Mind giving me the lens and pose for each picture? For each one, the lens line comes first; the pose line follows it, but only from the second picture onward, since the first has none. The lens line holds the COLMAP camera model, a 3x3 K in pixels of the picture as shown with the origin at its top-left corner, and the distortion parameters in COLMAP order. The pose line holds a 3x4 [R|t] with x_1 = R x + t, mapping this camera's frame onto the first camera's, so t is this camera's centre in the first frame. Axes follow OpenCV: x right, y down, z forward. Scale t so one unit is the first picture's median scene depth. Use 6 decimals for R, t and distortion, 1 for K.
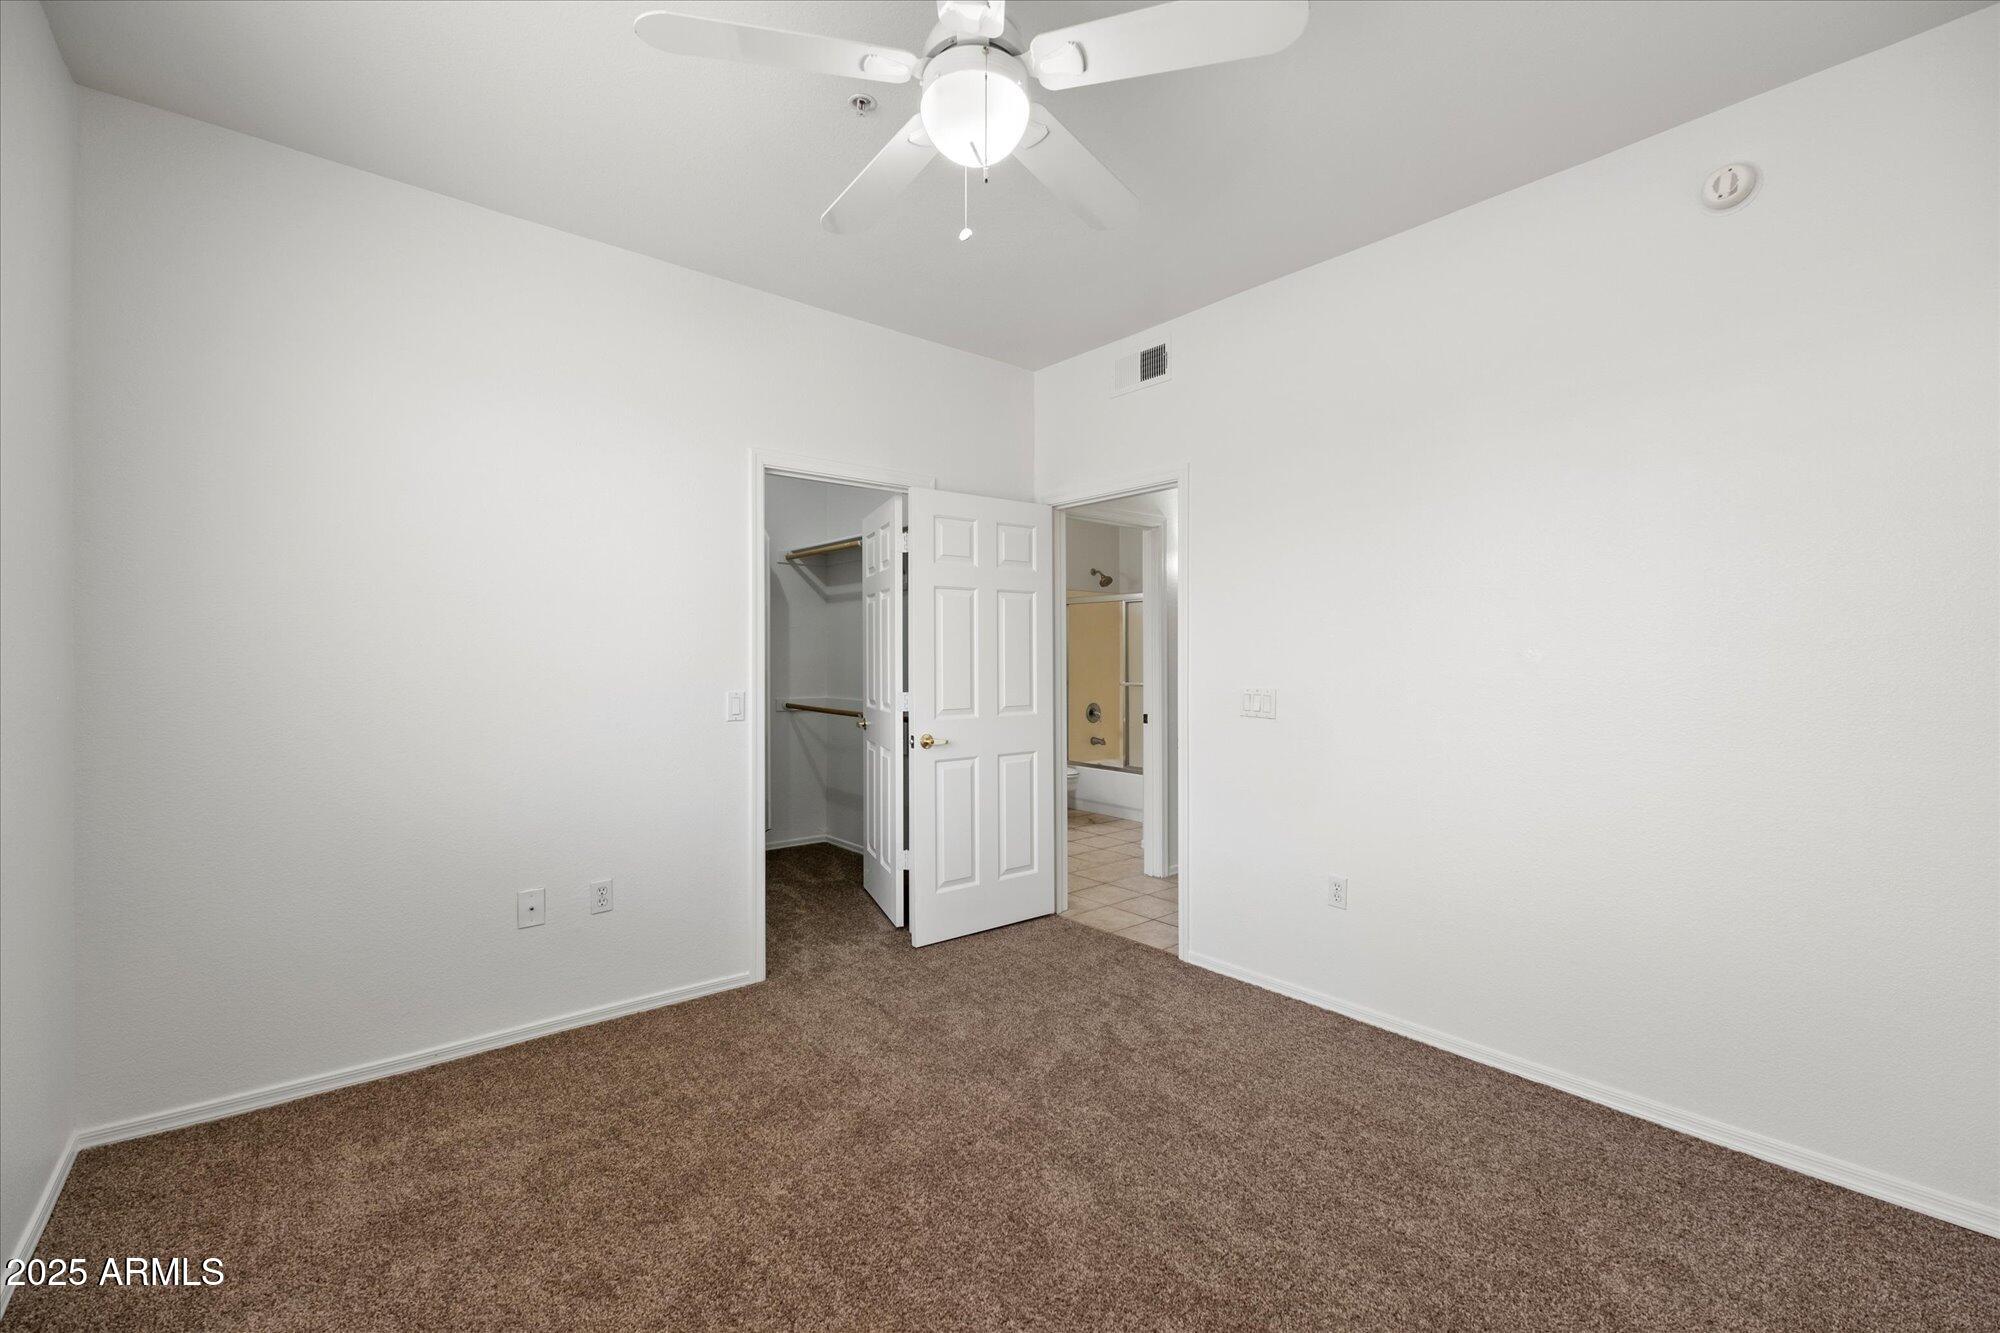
lens RADIAL K [[842.0, 0, 1000.0], [0, 842.0, 666.5], [0, 0, 1]] dist [-0.000432, -0.000040]
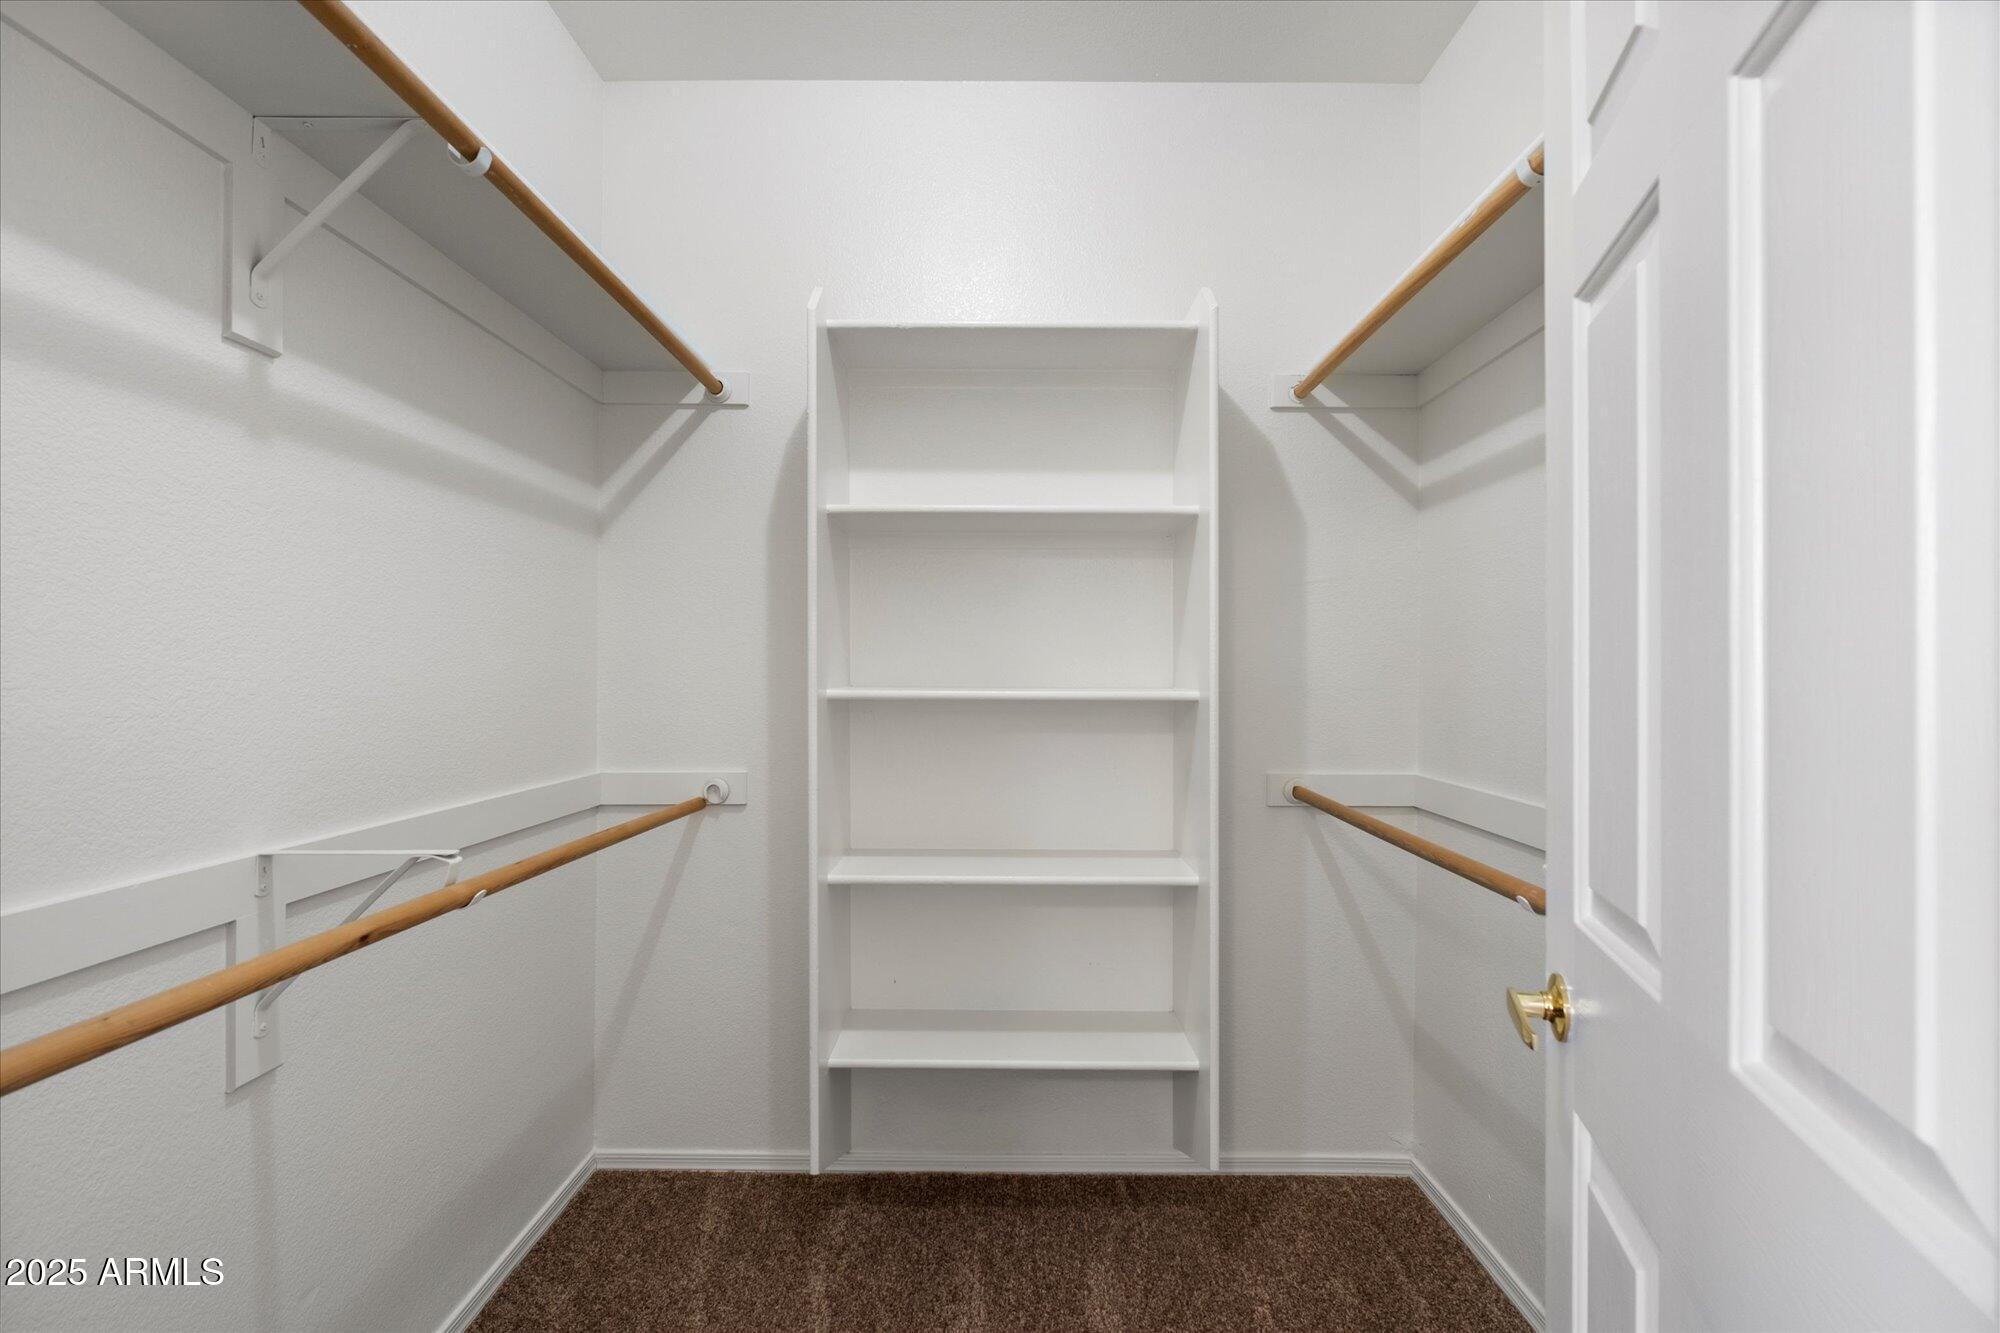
lens RADIAL K [[877.5, 0, 996.2], [0, 877.5, 673.5], [0, 0, 1]] dist [-0.000952, -0.000085]
pose [[0.765811, 0.006893, -0.643029, -0.091049], [-0.005894, 0.999976, 0.003701, -0.005790], [0.643039, 0.000956, 0.765833, 0.532363]]
